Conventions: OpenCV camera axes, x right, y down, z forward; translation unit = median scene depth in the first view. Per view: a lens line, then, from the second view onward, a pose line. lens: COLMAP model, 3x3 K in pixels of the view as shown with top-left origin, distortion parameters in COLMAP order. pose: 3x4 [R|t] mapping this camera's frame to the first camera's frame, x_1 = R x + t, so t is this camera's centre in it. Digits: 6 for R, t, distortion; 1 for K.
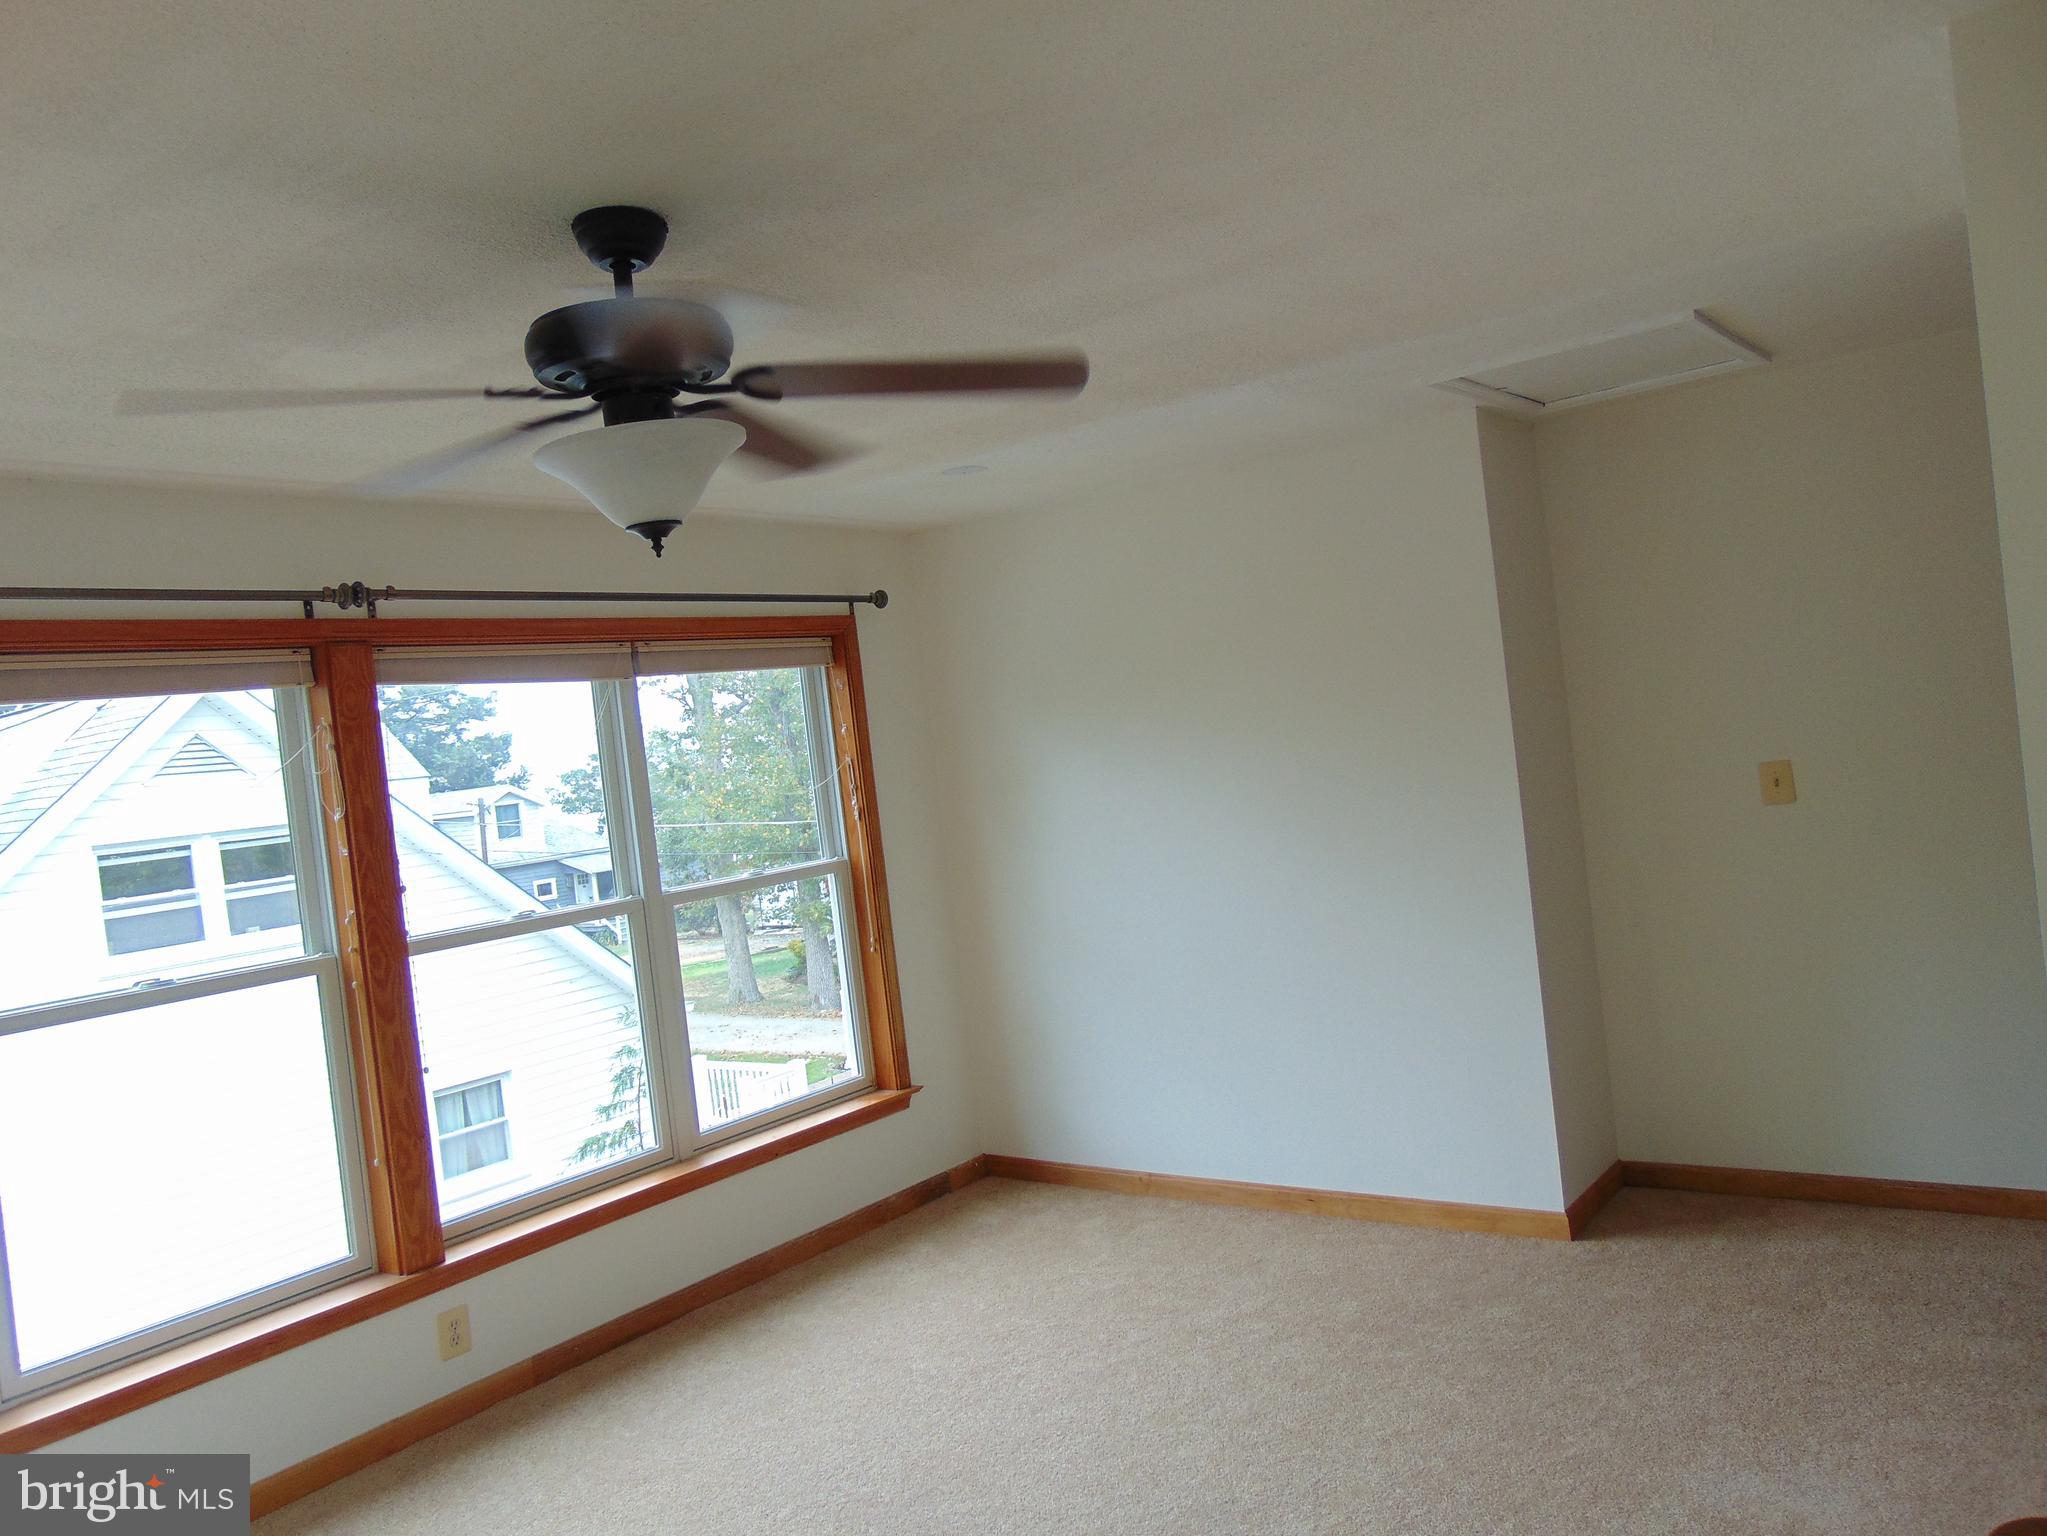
lens RADIAL K [[1590.0, 0, 1024.7], [0, 1590.0, 750.4], [0, 0, 1]] dist [-0.022041, 0.072841]
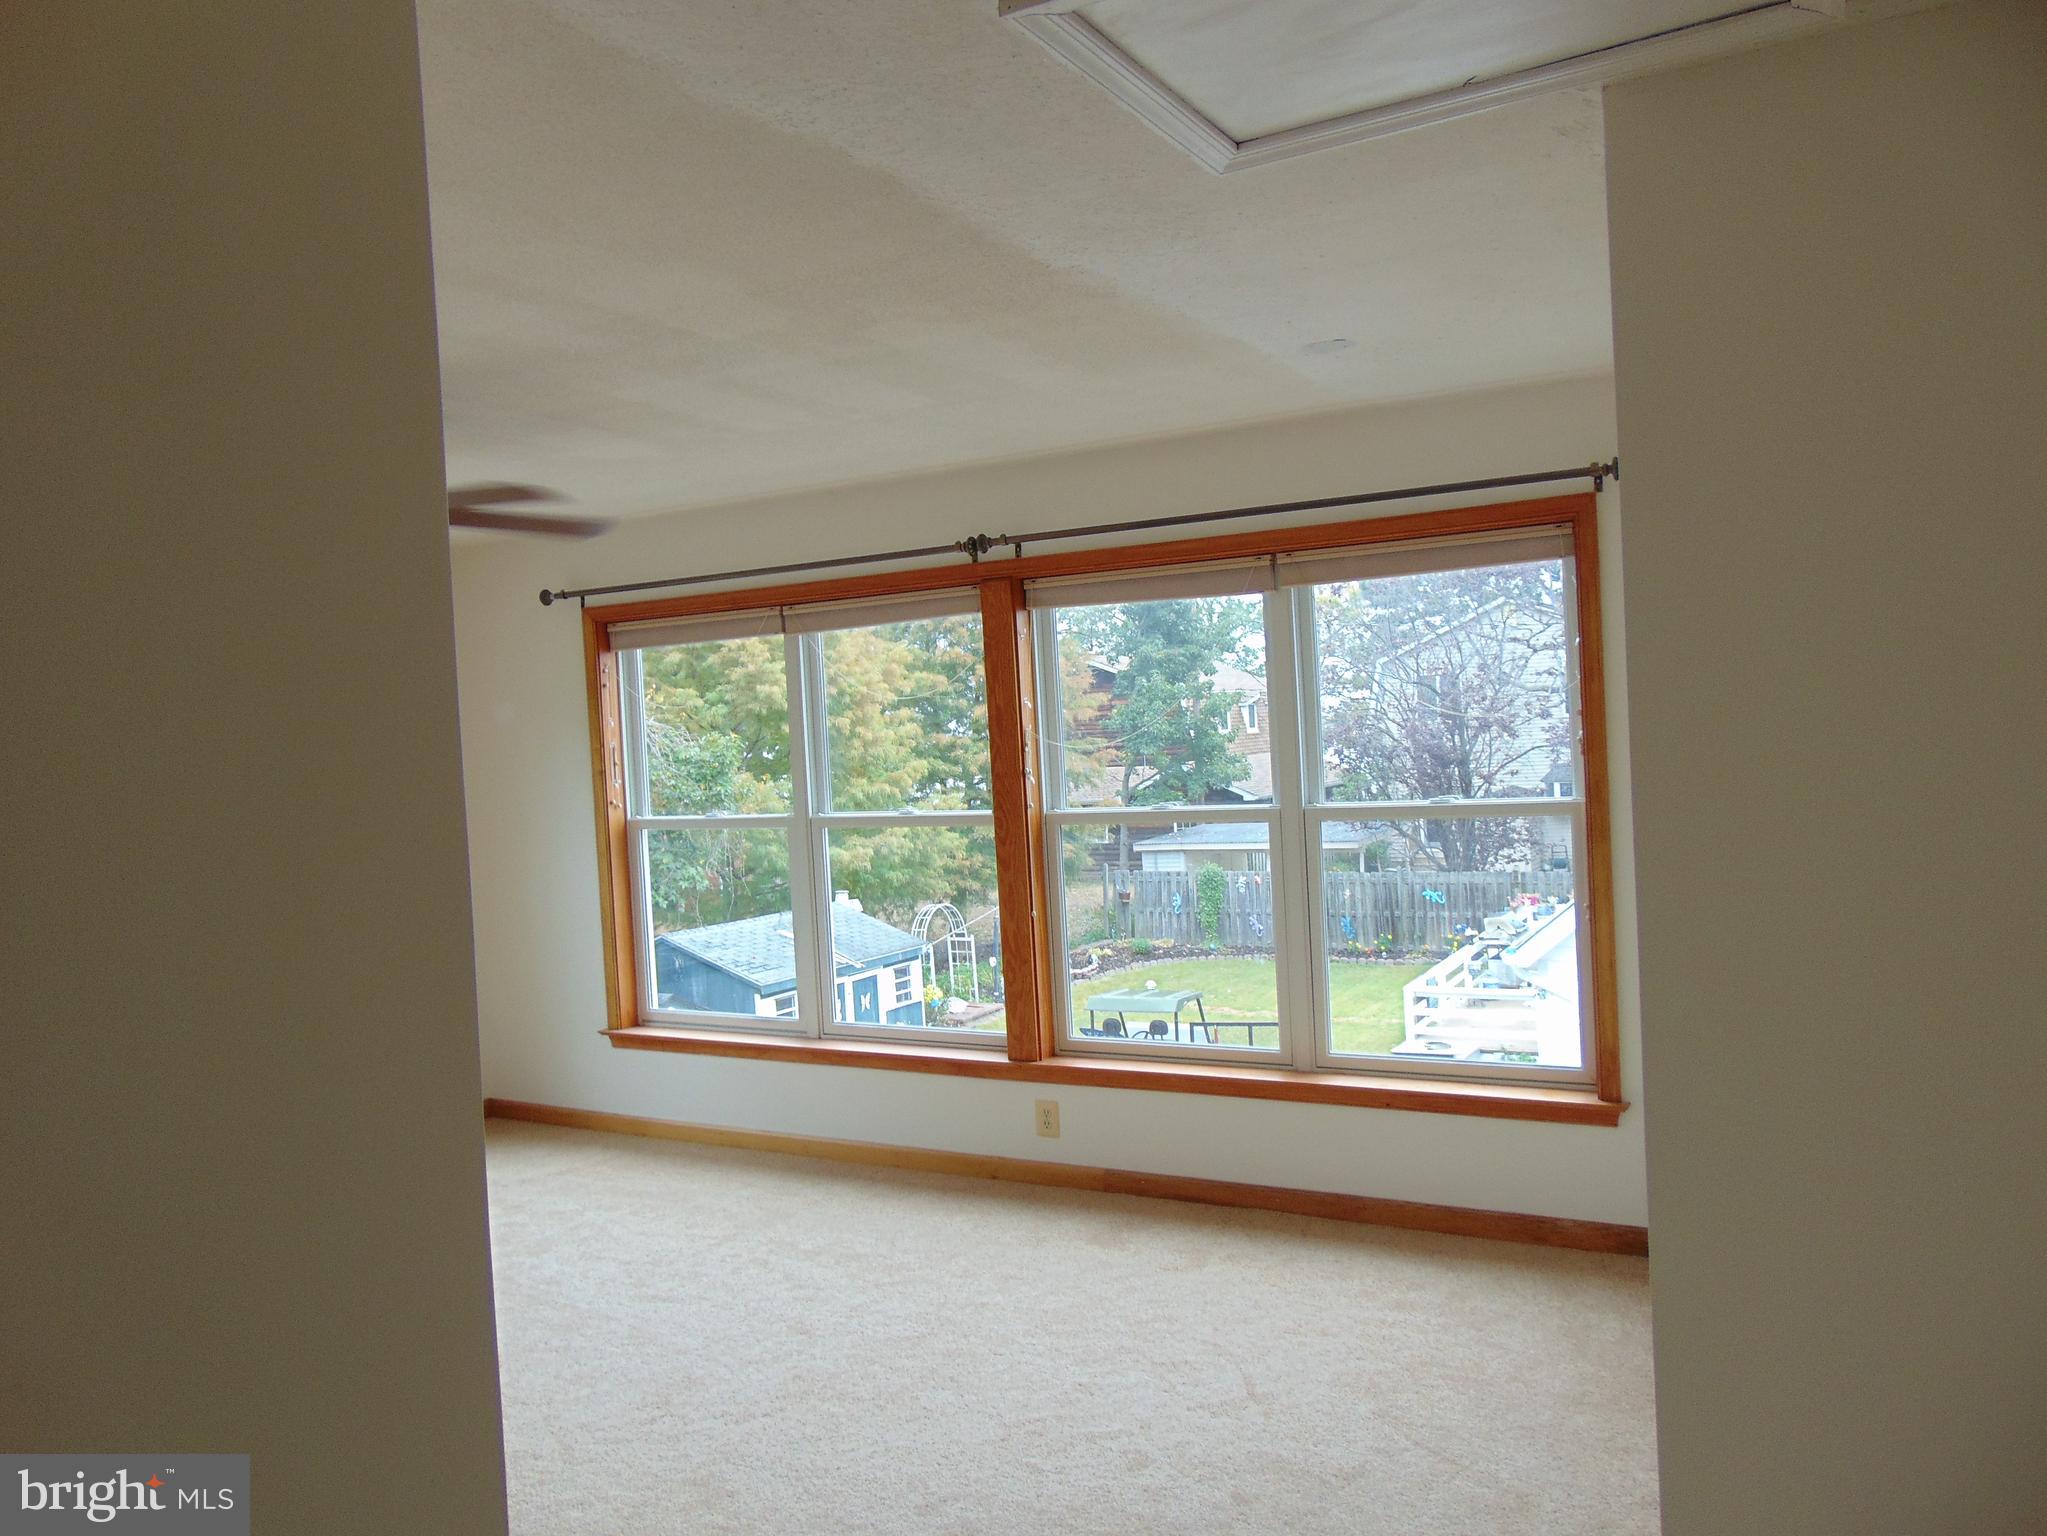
lens RADIAL K [[1590.0, 0, 1036.8], [0, 1590.0, 760.6], [0, 0, 1]] dist [-0.022041, 0.072841]
pose [[0.117732, 0.124182, -0.985250, 0.786790], [0.030523, 0.991229, 0.128583, -0.077343], [0.992576, -0.045211, 0.112909, 0.780147]]
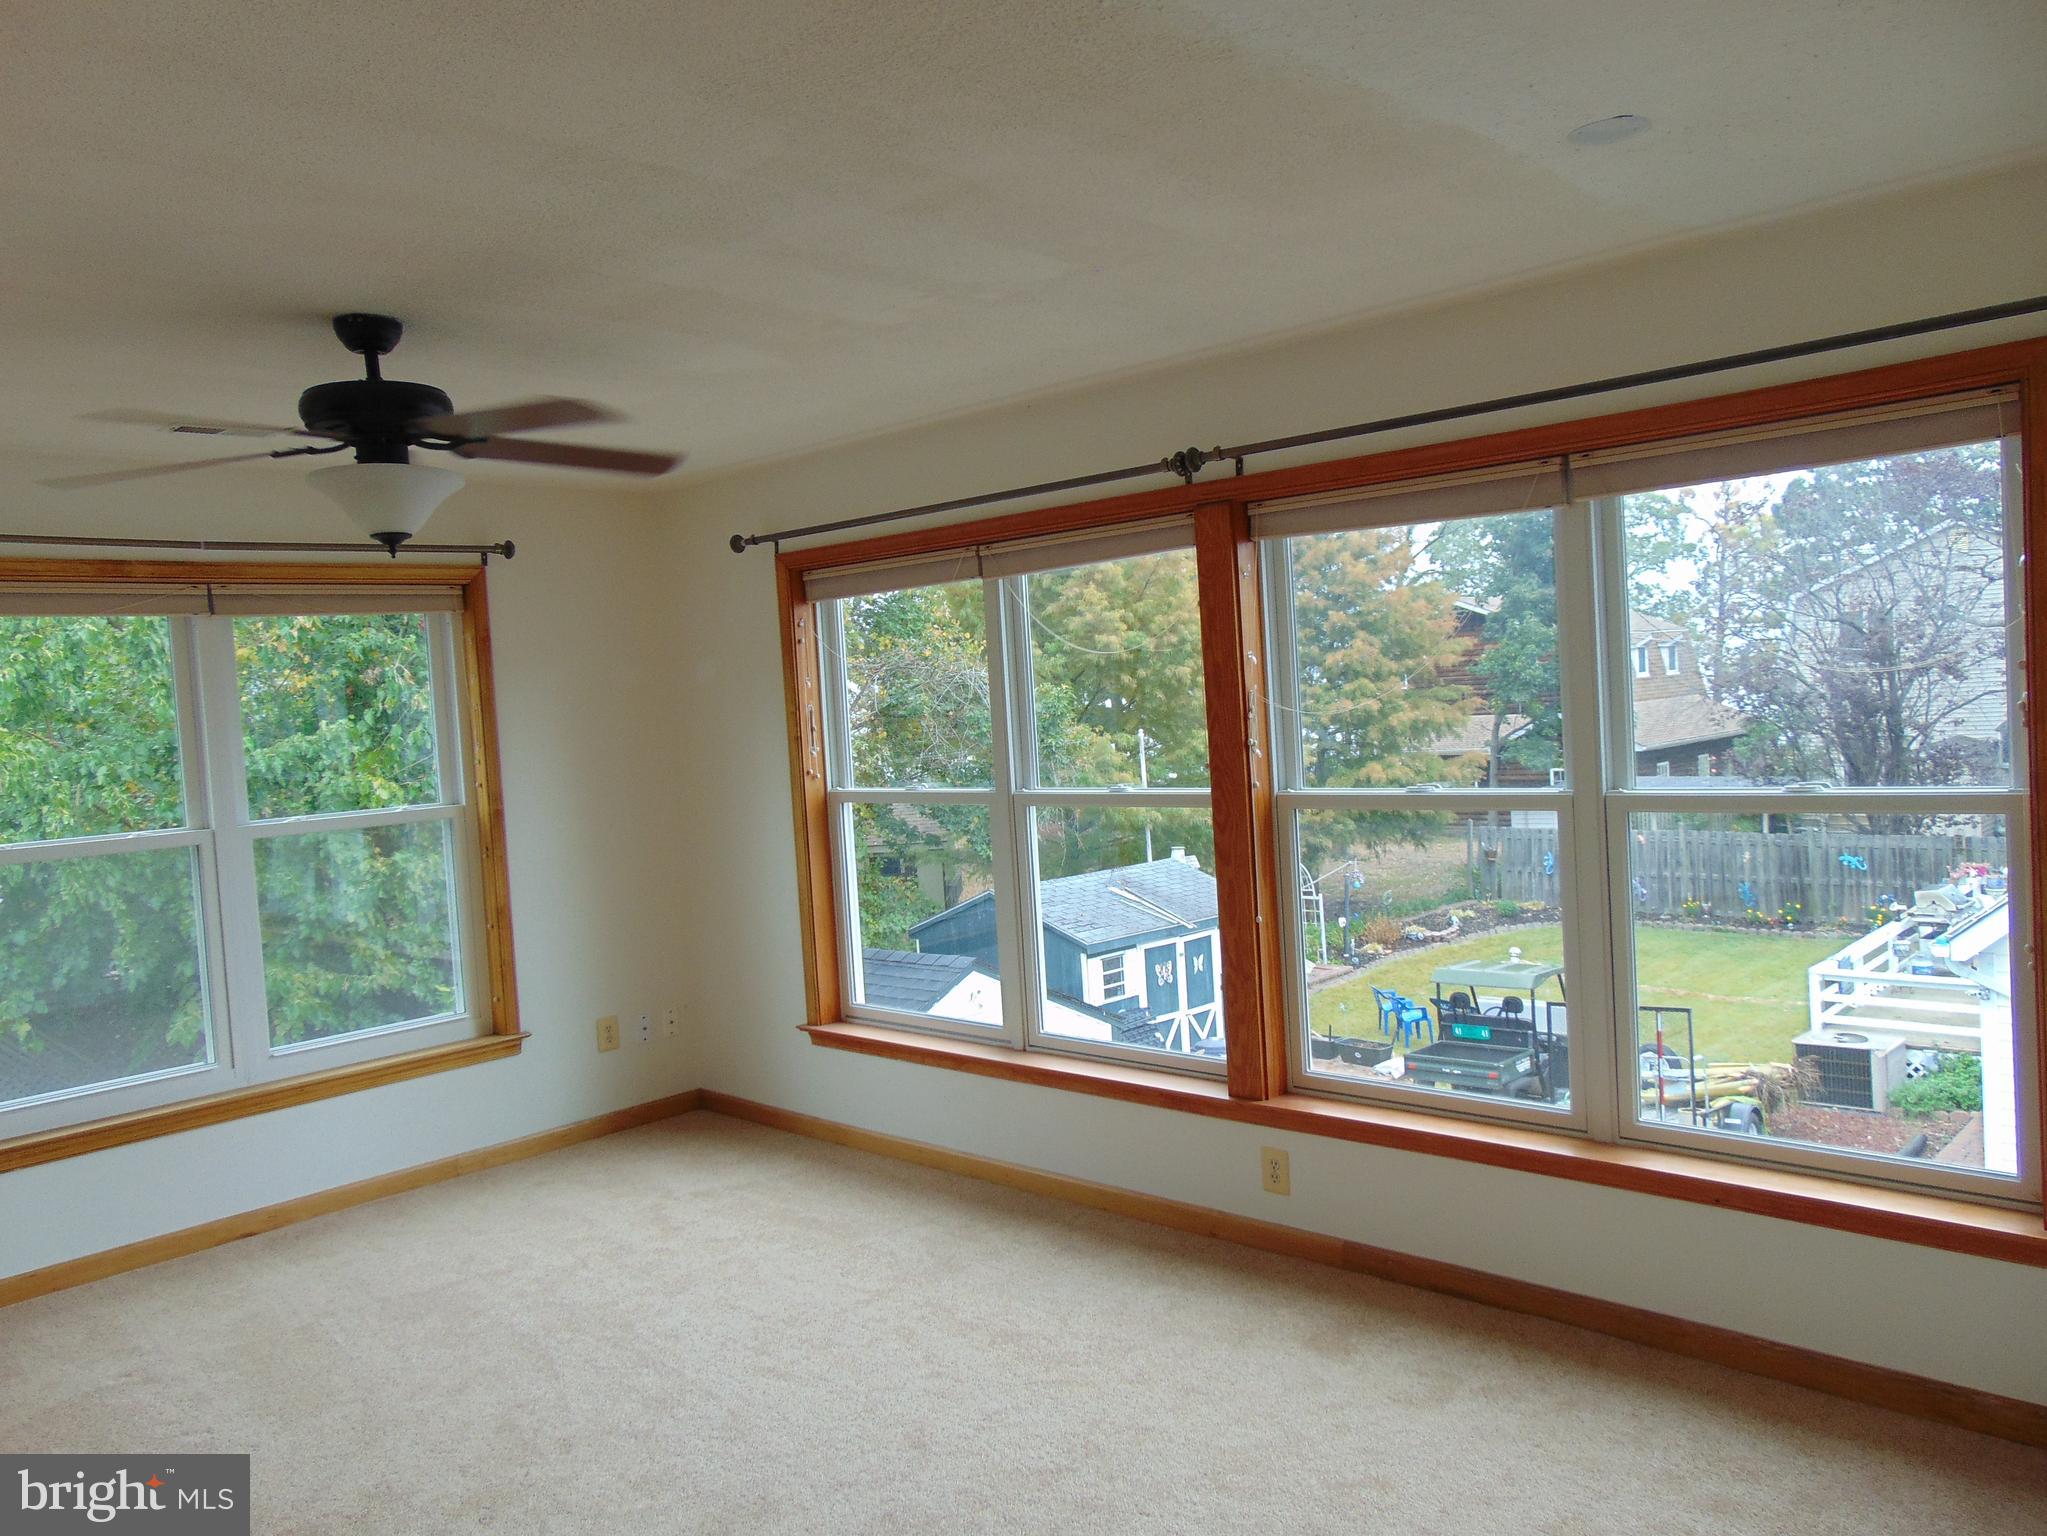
lens RADIAL K [[1590.0, 0, 1017.3], [0, 1590.0, 770.0], [0, 0, 1]] dist [-0.022041, 0.072841]
pose [[-0.123727, 0.162711, -0.978885, 0.577119], [0.064189, 0.985711, 0.155733, -0.058784], [0.990238, -0.043566, -0.132403, 0.890838]]
